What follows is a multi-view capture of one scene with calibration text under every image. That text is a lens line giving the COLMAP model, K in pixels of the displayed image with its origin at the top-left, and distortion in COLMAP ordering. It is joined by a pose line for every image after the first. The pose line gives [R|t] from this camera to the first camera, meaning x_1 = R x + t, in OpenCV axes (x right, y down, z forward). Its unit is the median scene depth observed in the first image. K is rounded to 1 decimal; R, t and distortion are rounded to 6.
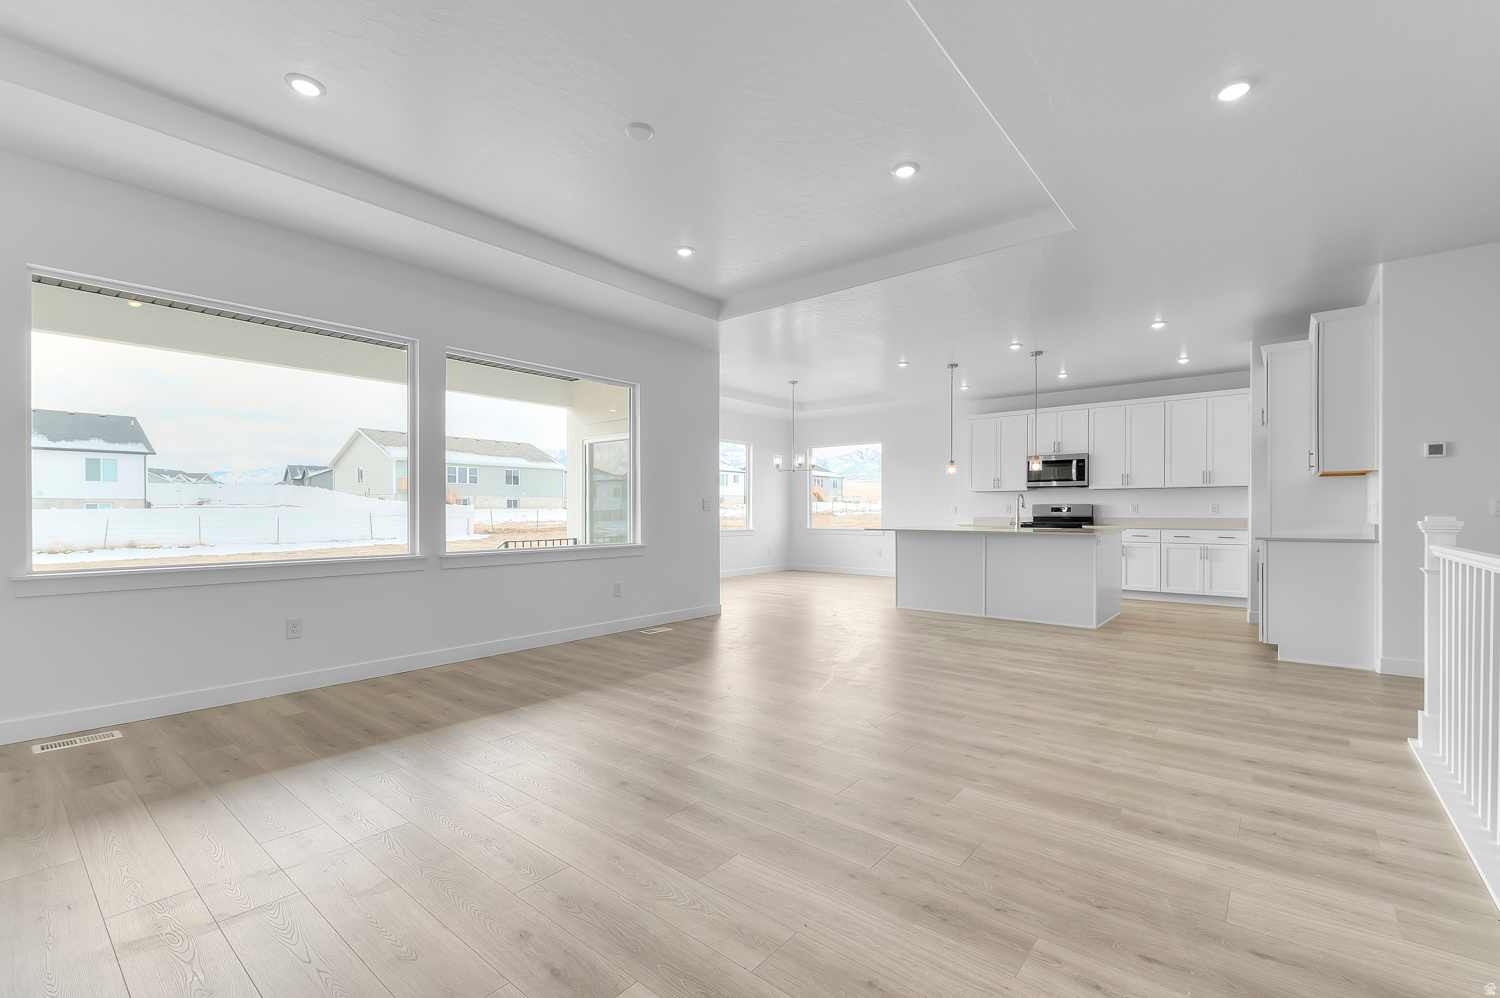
lens RADIAL K [[648.4, 0, 742.5], [0, 648.4, 506.3], [0, 0, 1]] dist [0.001490, -0.001557]
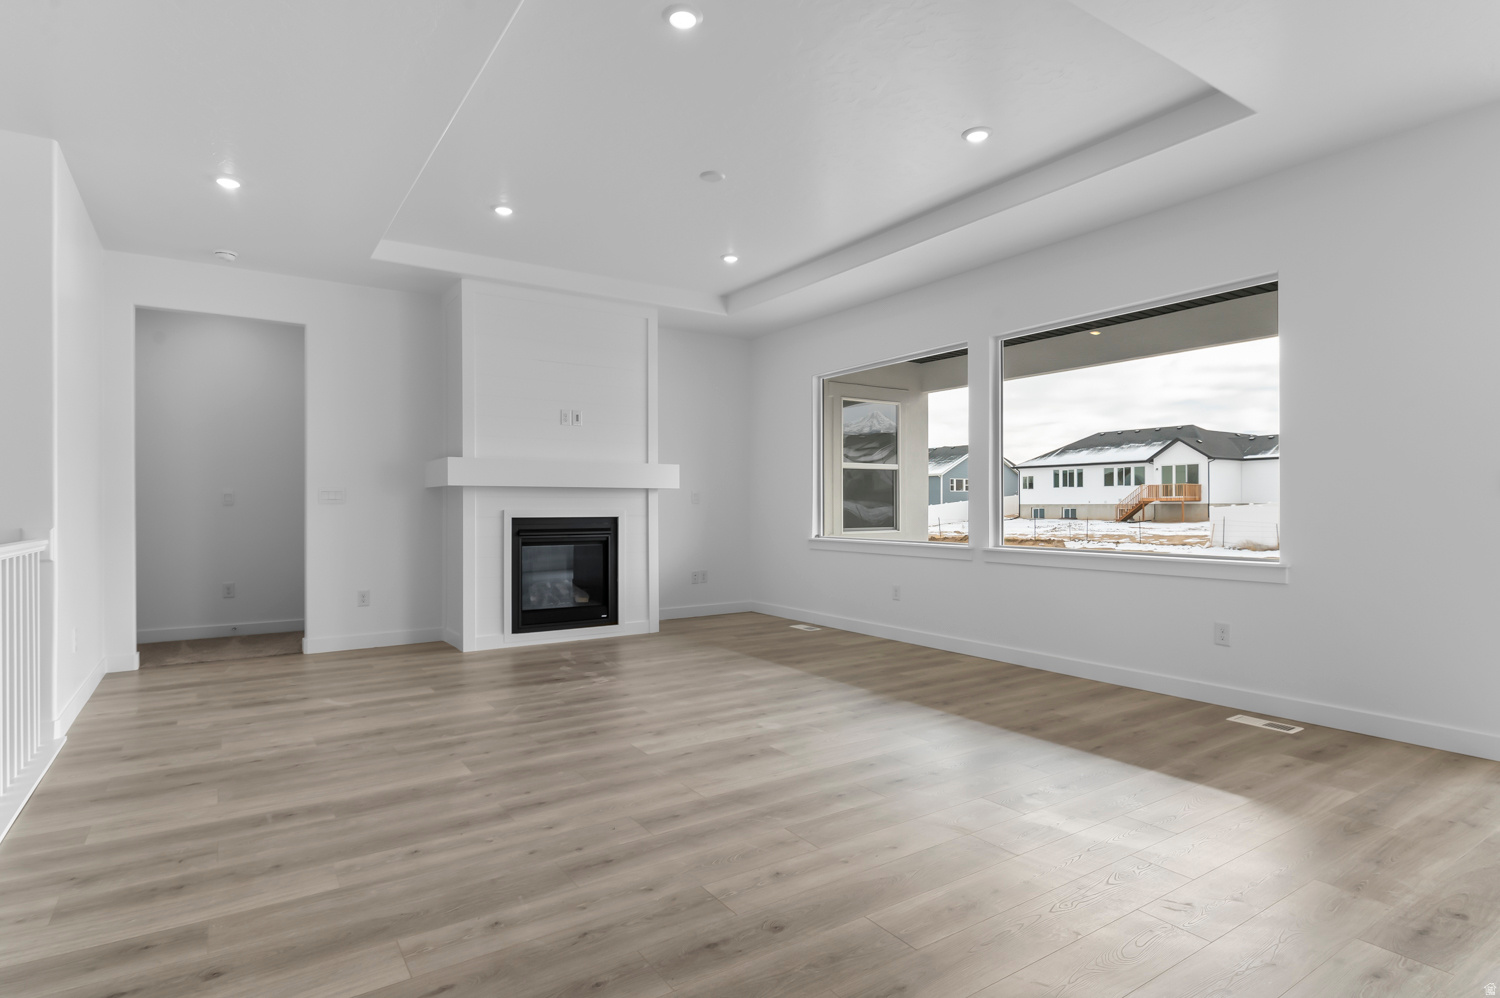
lens RADIAL K [[775.3, 0, 737.6], [0, 775.3, 502.9], [0, 0, 1]] dist [-0.004685, 0.000947]
pose [[-0.280649, -0.002429, -0.959807, 1.336181], [0.004133, 0.999984, -0.003740, 0.016063], [0.959802, -0.005017, -0.280634, 1.672580]]
